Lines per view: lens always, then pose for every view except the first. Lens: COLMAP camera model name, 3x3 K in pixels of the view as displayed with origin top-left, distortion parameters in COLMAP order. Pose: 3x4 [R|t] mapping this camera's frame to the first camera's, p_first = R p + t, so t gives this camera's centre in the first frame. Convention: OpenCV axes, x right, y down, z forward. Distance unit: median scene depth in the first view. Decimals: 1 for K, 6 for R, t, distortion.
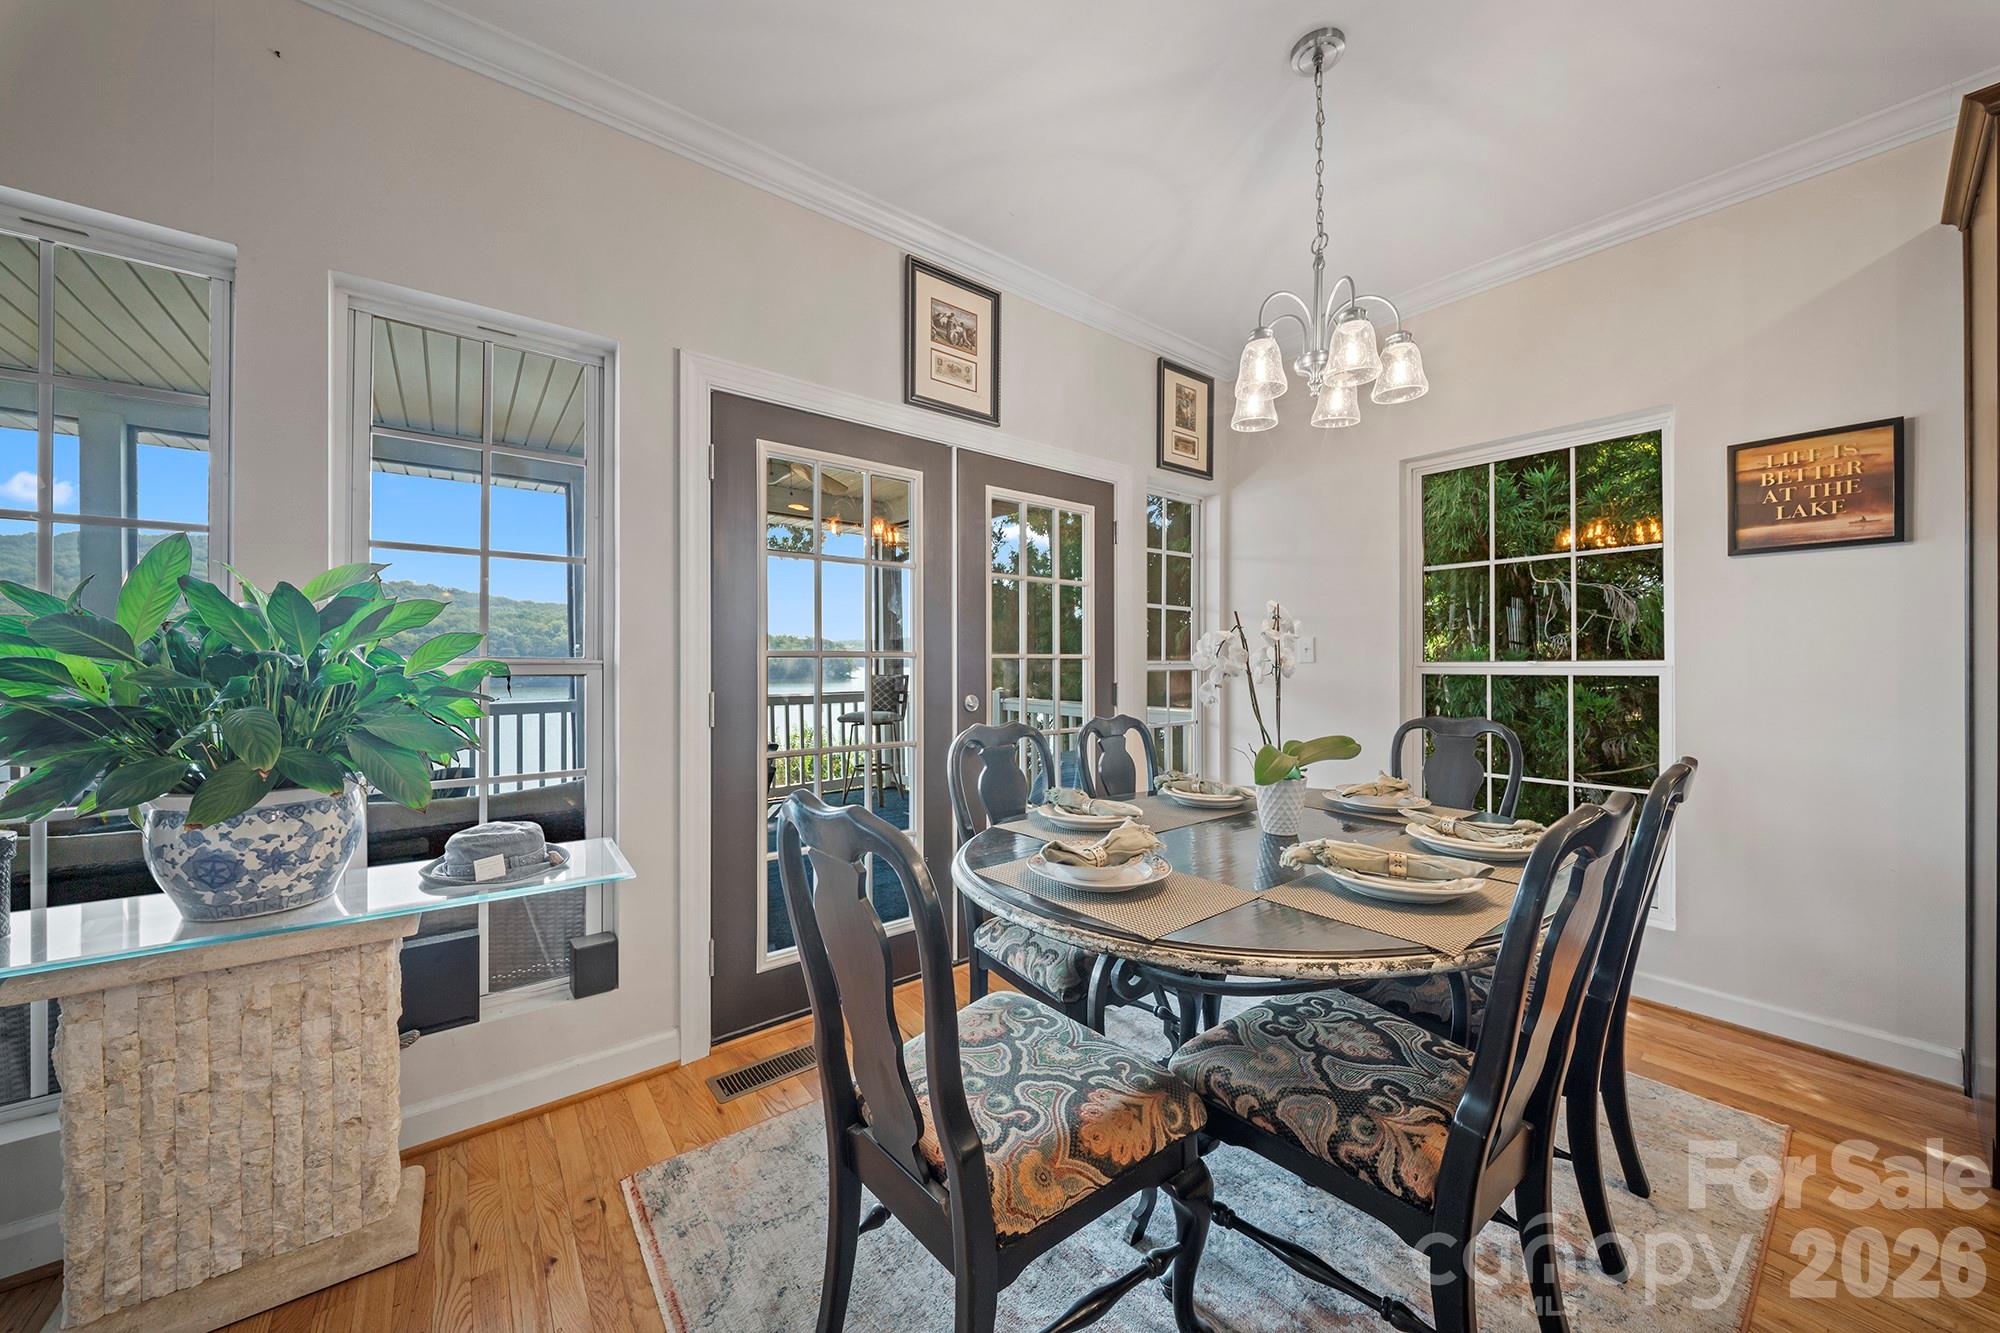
lens RADIAL K [[720.4, 0, 1048.5], [0, 720.4, 659.0], [0, 0, 1]] dist [-0.010638, -0.000213]
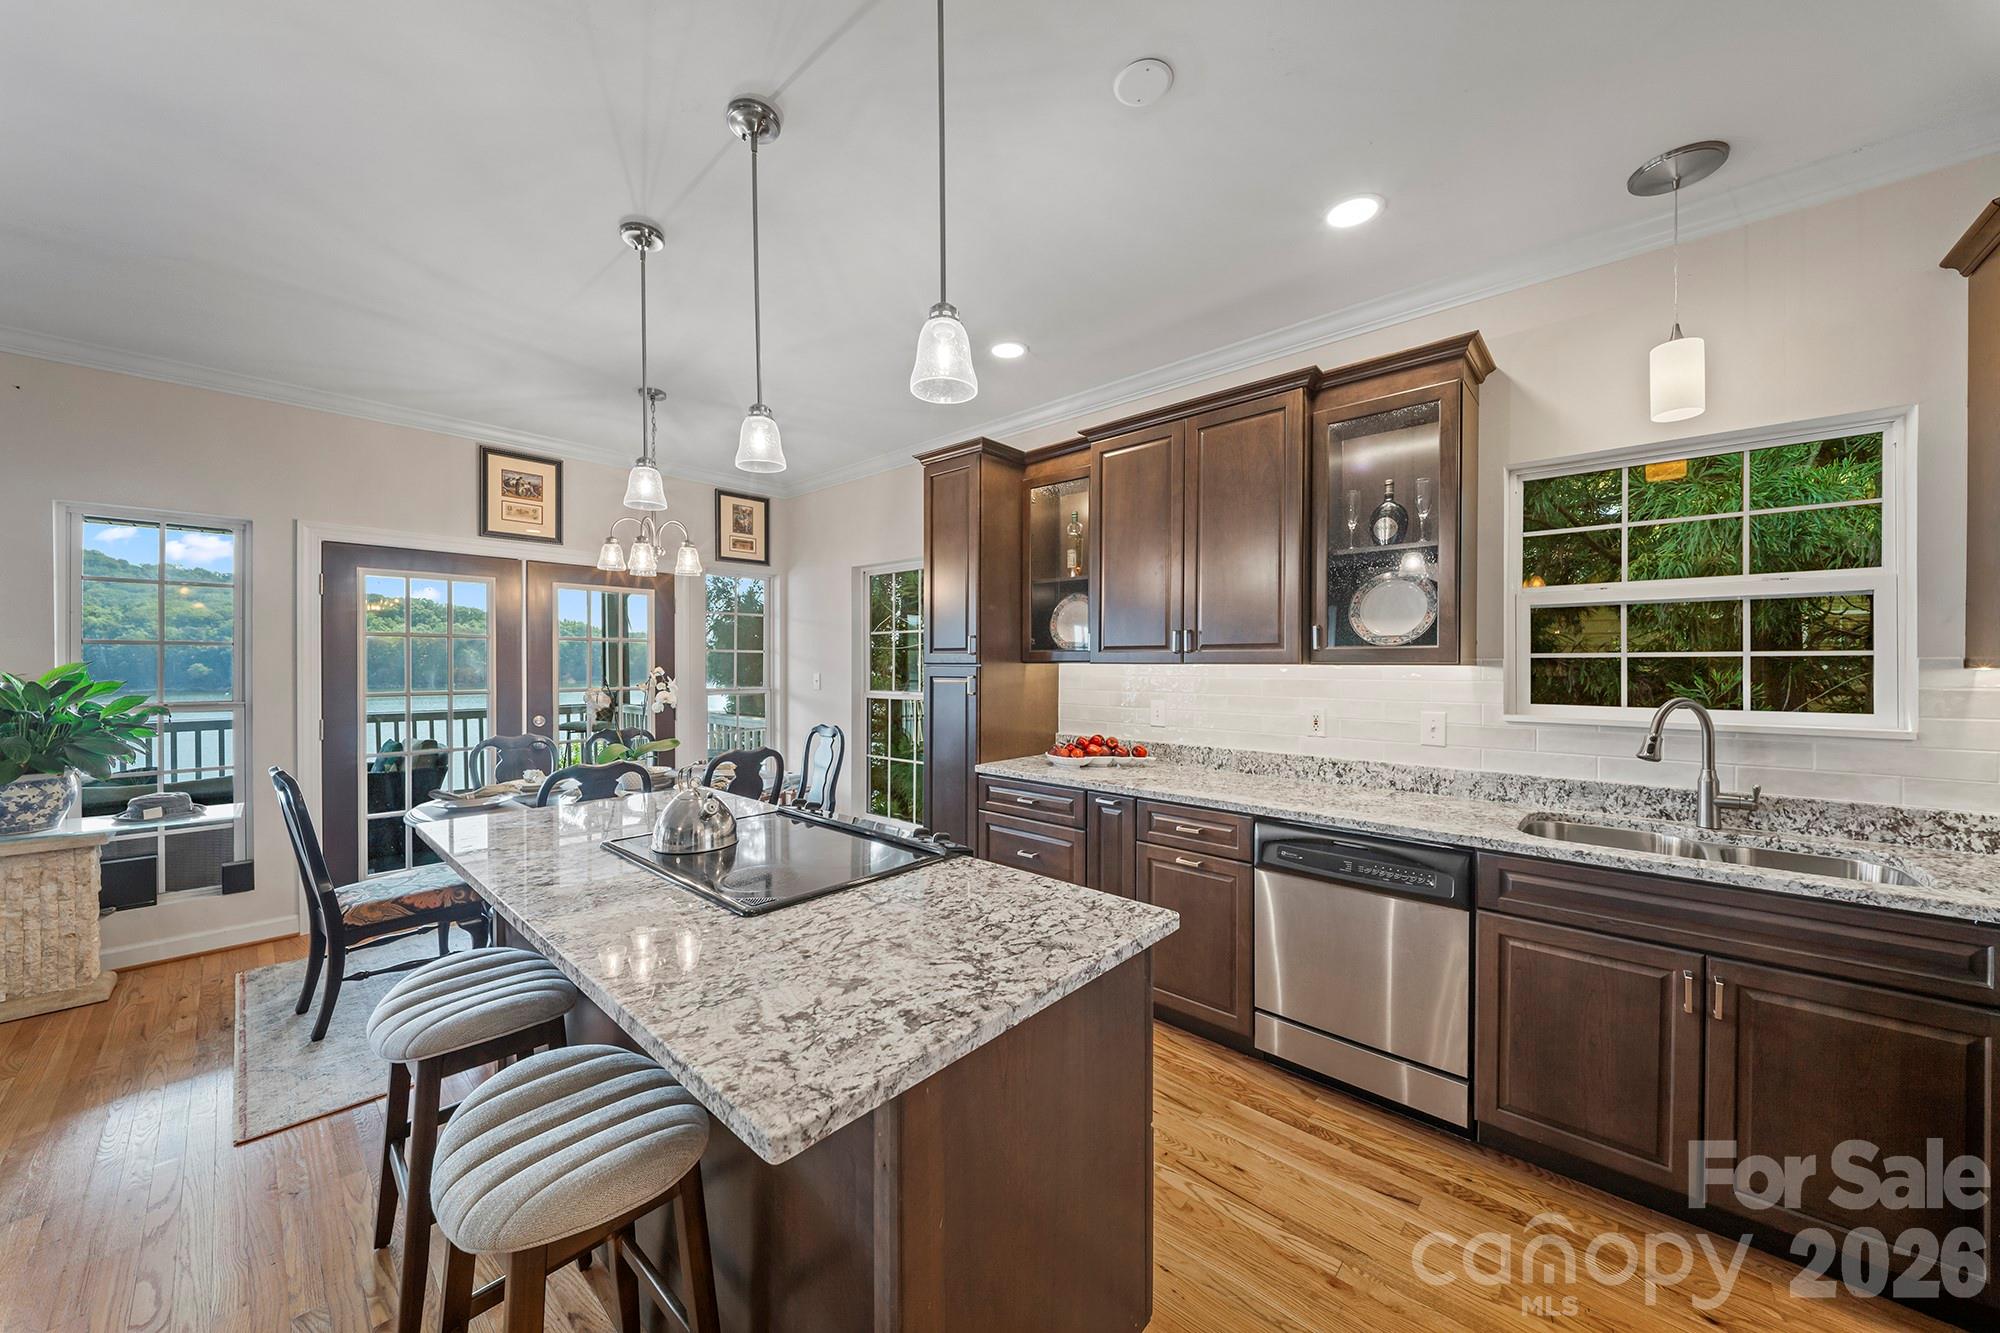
lens RADIAL K [[693.3, 0, 1026.0], [0, 693.3, 667.7], [0, 0, 1]] dist [-0.028359, 0.003504]
pose [[0.982845, 0.011588, 0.184067, 1.352494], [-0.013827, 0.999845, 0.010883, -0.178936], [-0.183912, -0.013241, 0.982854, -1.355107]]
